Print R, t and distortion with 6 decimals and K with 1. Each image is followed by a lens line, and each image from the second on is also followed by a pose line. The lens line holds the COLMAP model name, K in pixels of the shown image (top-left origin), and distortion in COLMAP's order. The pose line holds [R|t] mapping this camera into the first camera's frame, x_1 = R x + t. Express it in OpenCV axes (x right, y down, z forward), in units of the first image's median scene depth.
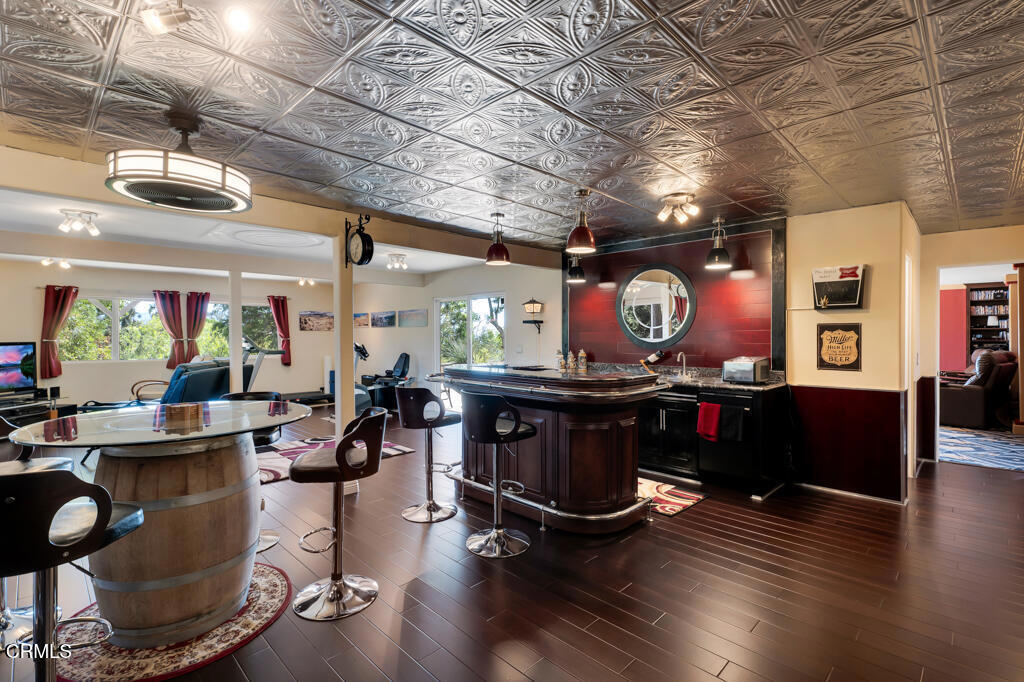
lens RADIAL K [[464.0, 0, 512.0], [0, 464.0, 341.0], [0, 0, 1]] dist [0.000850, 0.000144]
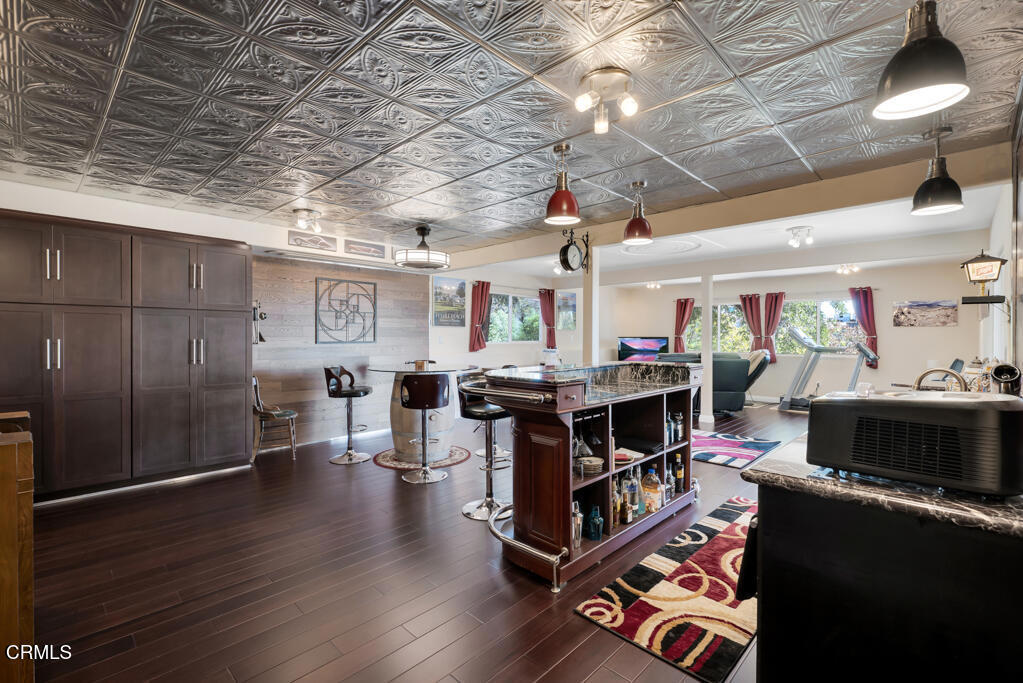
lens RADIAL K [[463.1, 0, 514.6], [0, 463.1, 348.9], [0, 0, 1]] dist [0.000522, 0.000413]
pose [[0.019844, 0.031088, -0.999320, 0.518691], [-0.013792, 0.999430, 0.030817, 0.001233], [0.999708, 0.013171, 0.020262, 0.486140]]
